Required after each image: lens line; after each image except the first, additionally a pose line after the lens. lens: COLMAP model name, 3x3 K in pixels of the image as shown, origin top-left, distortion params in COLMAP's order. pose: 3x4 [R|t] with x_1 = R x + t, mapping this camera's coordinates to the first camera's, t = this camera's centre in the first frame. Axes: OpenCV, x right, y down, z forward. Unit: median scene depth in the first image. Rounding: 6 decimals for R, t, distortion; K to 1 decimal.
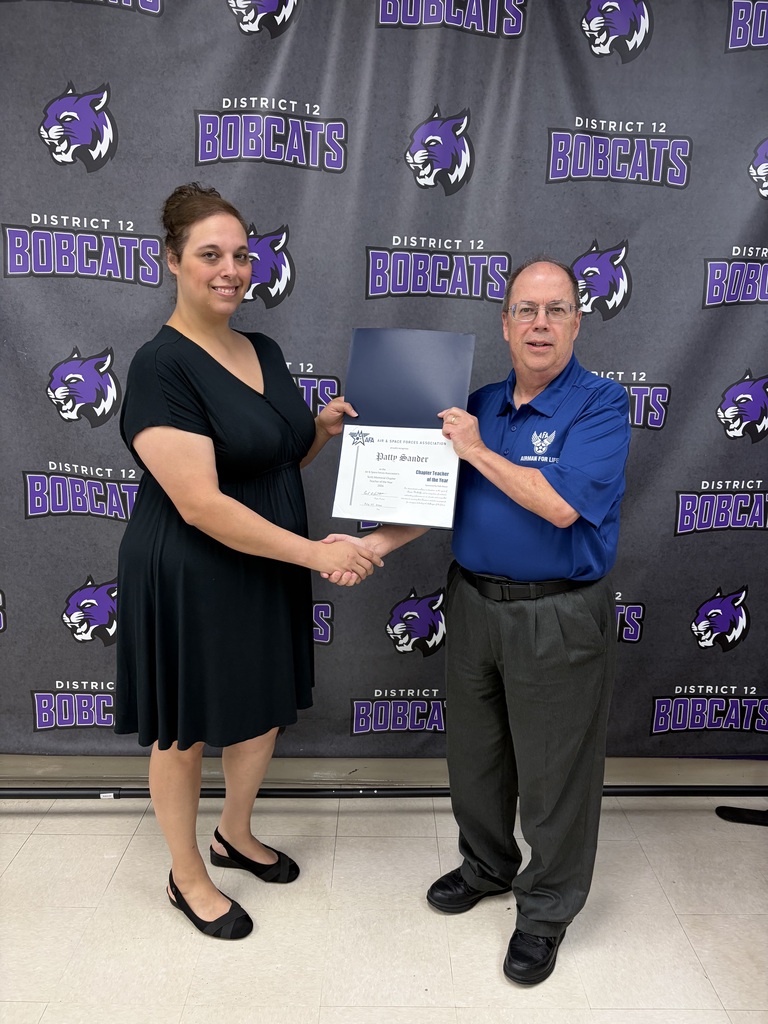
lens RADIAL K [[771.3, 0, 389.5], [0, 771.3, 516.0], [0, 0, 1]] dist [-0.017929, 0.012870]
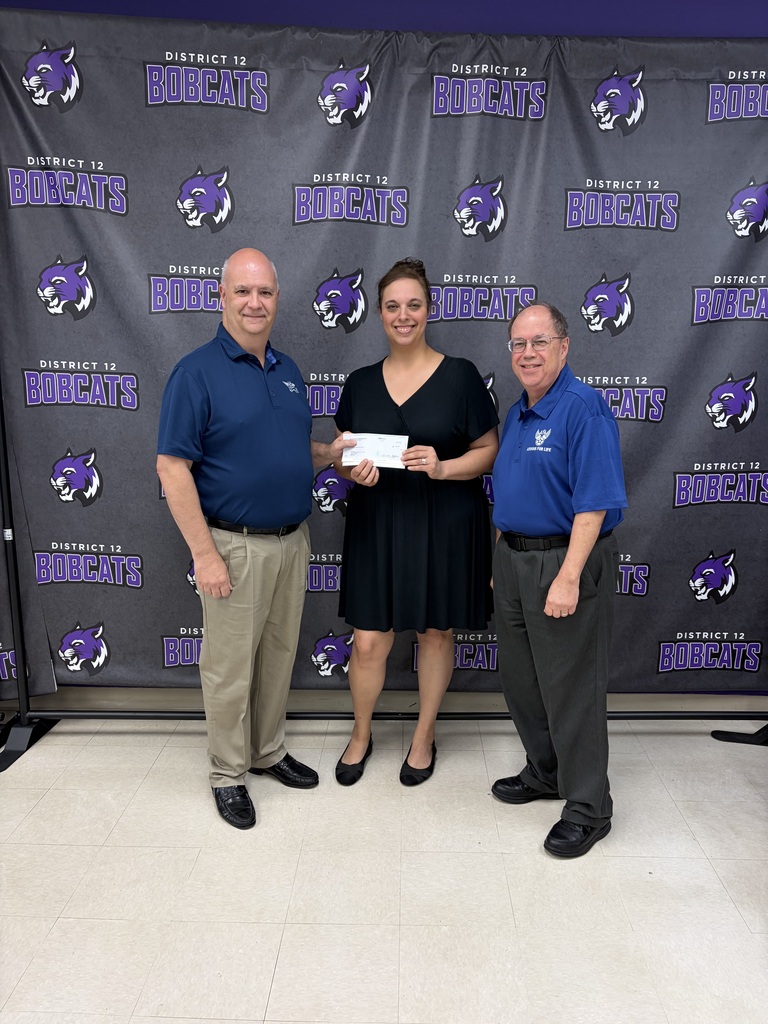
lens RADIAL K [[771.3, 0, 383.7], [0, 771.3, 515.2], [0, 0, 1]] dist [-0.017929, 0.012870]
pose [[0.998928, -0.010544, -0.045079, -0.042717], [0.010202, 0.999917, -0.007815, 0.046269], [0.045158, 0.007346, 0.998953, -0.283366]]
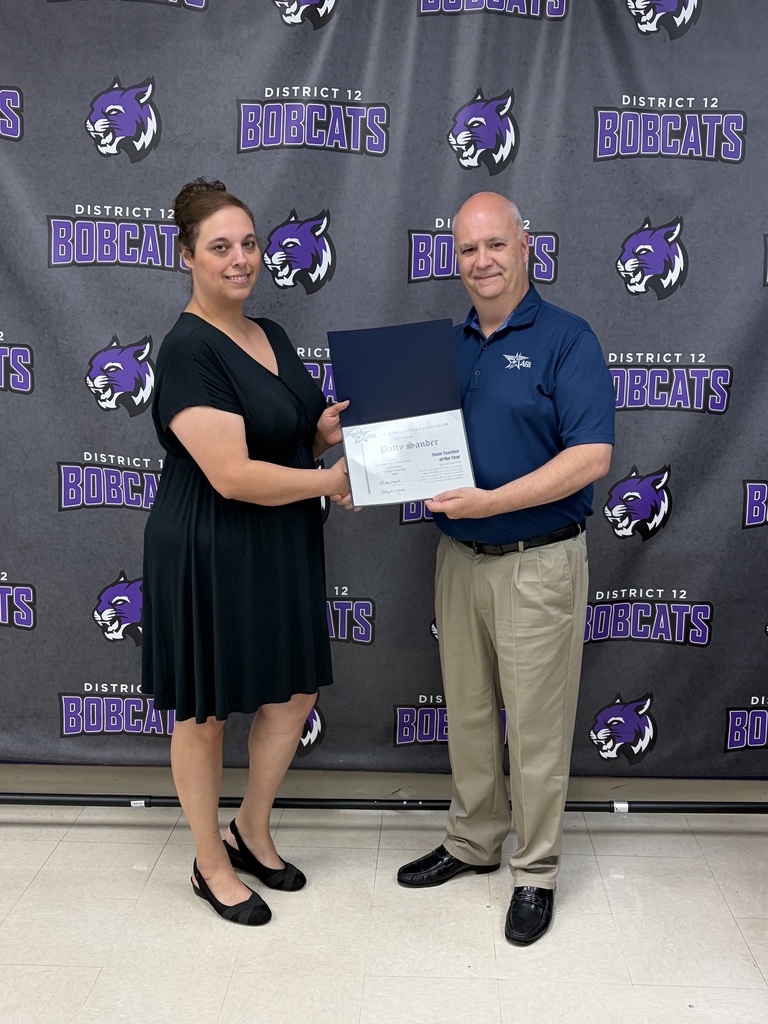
lens RADIAL K [[1104.3, 0, 385.3], [0, 1104.3, 518.6], [0, 0, 1]] dist [-0.019592, 0.000000]
pose [[0.998364, -0.003703, -0.057055, 0.018512], [0.001757, 0.999416, -0.034129, 0.064237], [0.057148, 0.033973, 0.997788, -0.383770]]
